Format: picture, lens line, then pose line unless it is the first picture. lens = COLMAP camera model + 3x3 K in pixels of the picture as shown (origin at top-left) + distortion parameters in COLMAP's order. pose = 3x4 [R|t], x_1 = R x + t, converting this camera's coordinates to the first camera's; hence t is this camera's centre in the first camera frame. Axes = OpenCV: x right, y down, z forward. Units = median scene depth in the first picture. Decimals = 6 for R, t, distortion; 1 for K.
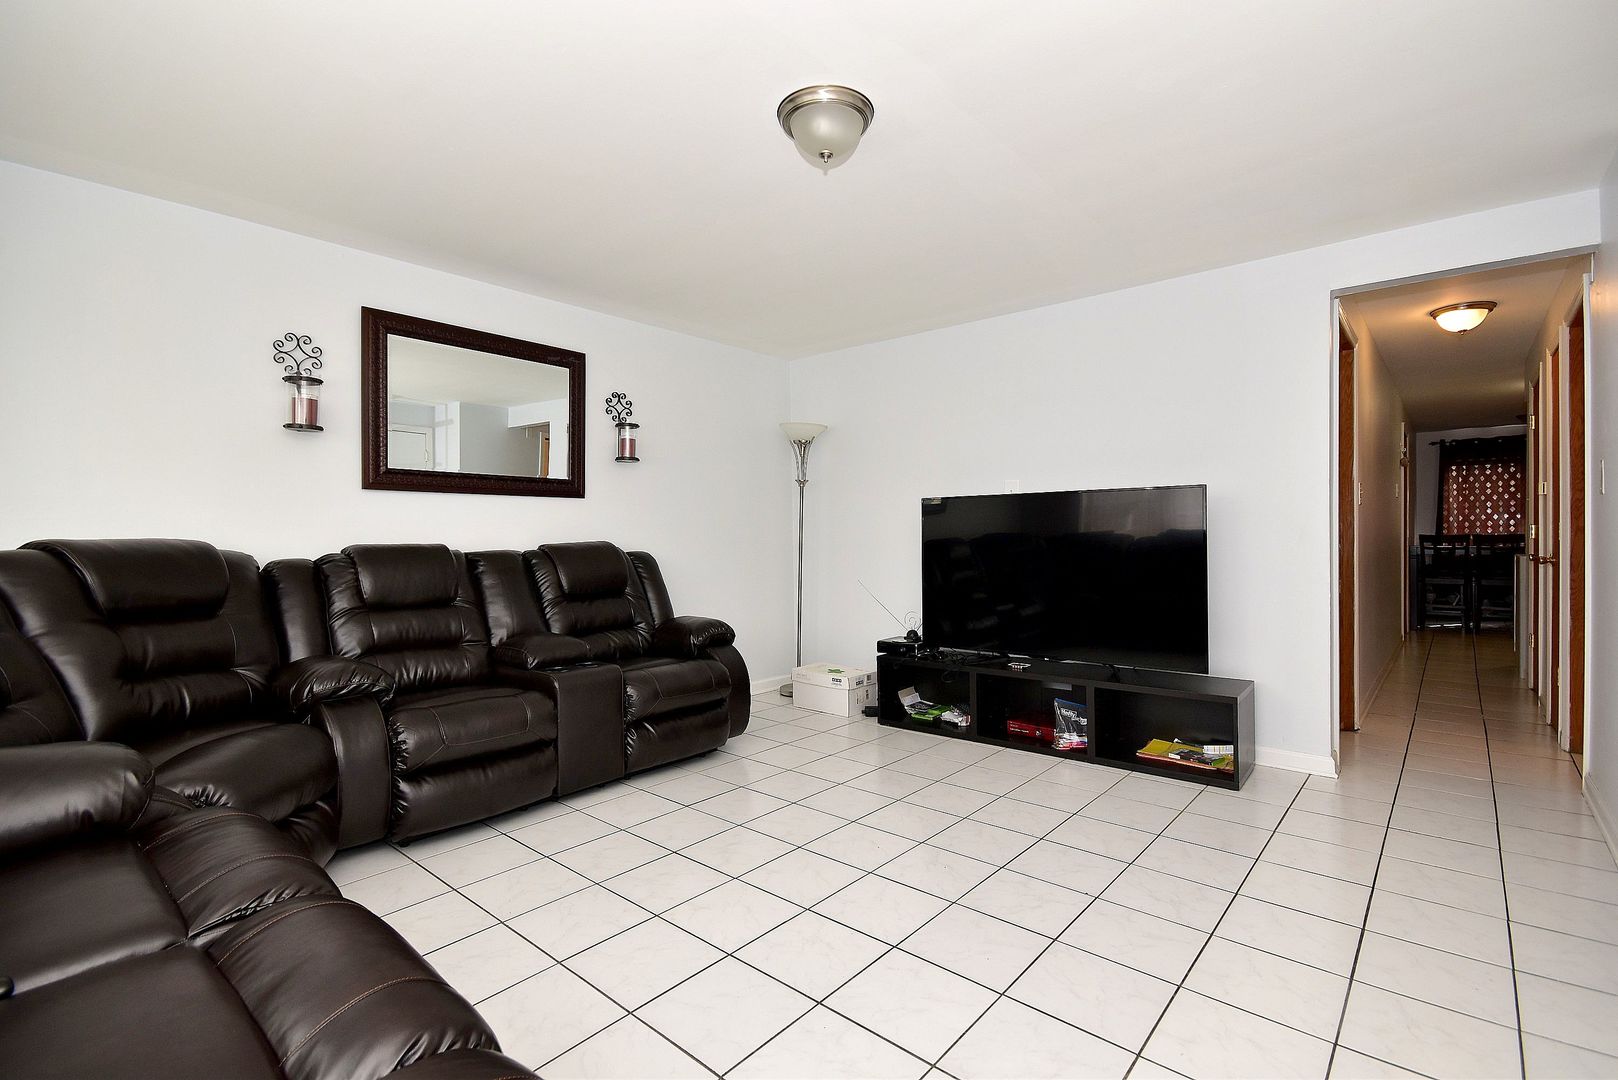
lens RADIAL K [[742.0, 0, 809.0], [0, 742.0, 540.0], [0, 0, 1]] dist [0.000332, -0.000020]
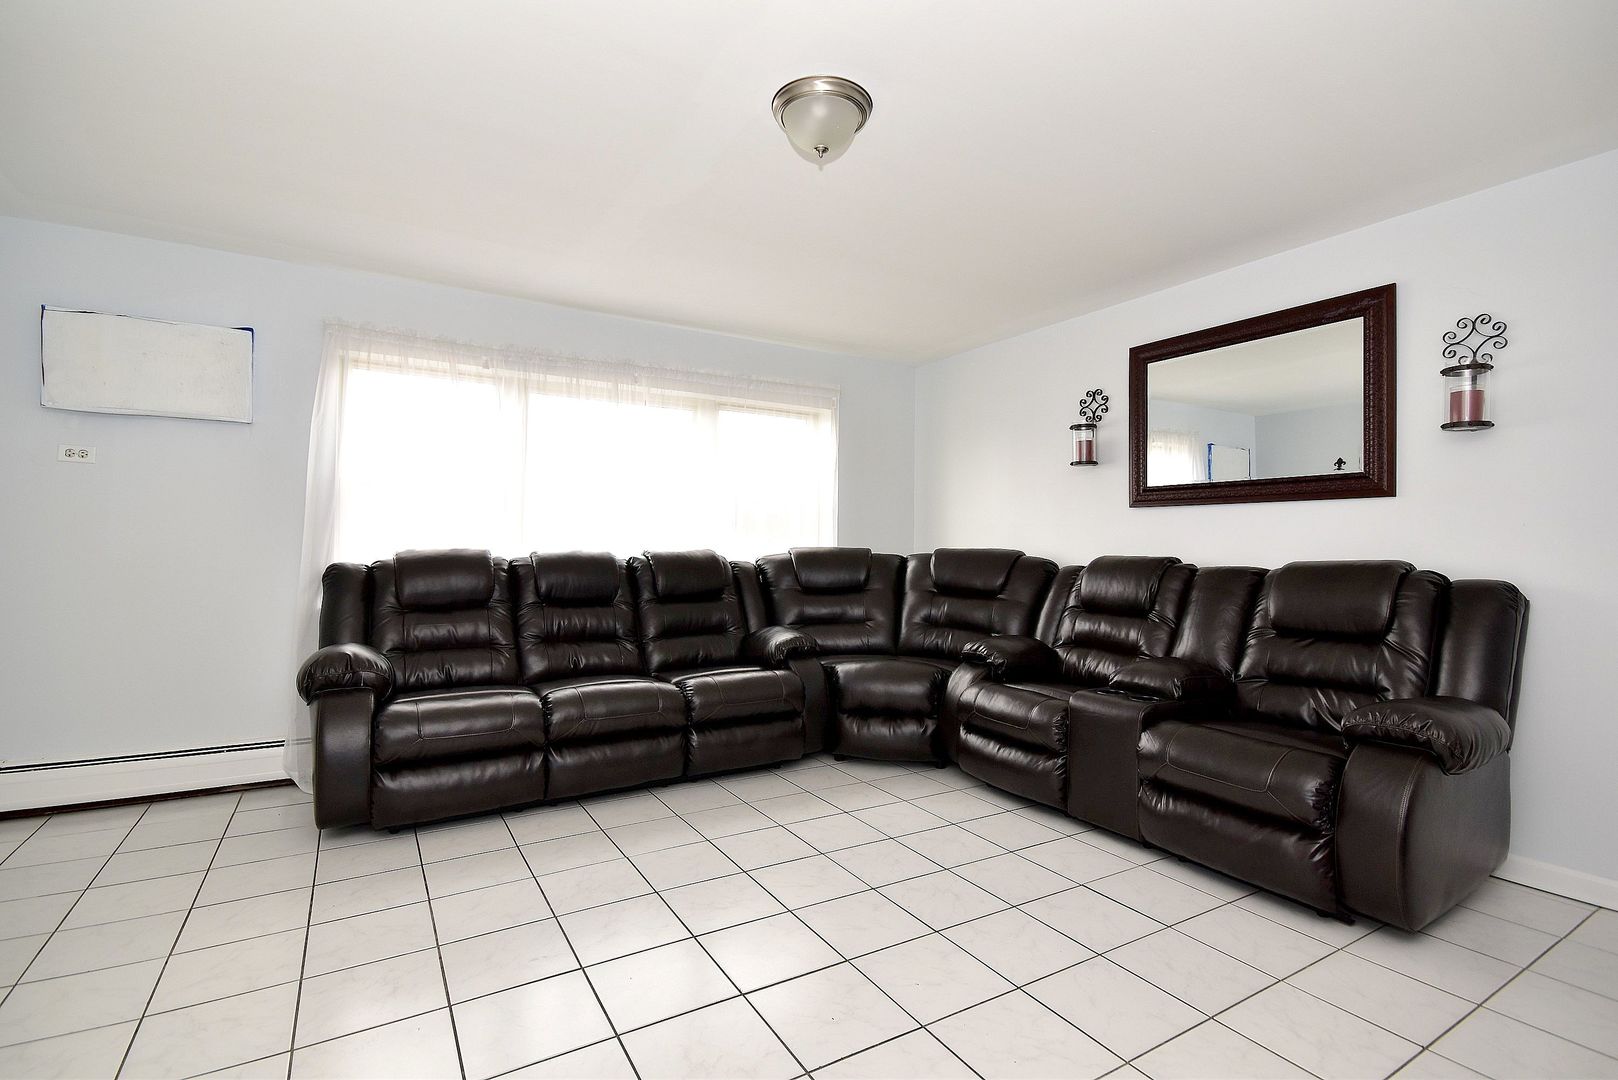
lens RADIAL K [[742.0, 0, 809.0], [0, 742.0, 540.0], [0, 0, 1]] dist [0.000332, -0.000020]
pose [[-0.305161, 0.000523, -0.952301, 0.599261], [-0.010119, 0.999942, 0.003792, -0.017289], [0.952247, 0.010793, -0.305138, 0.833542]]
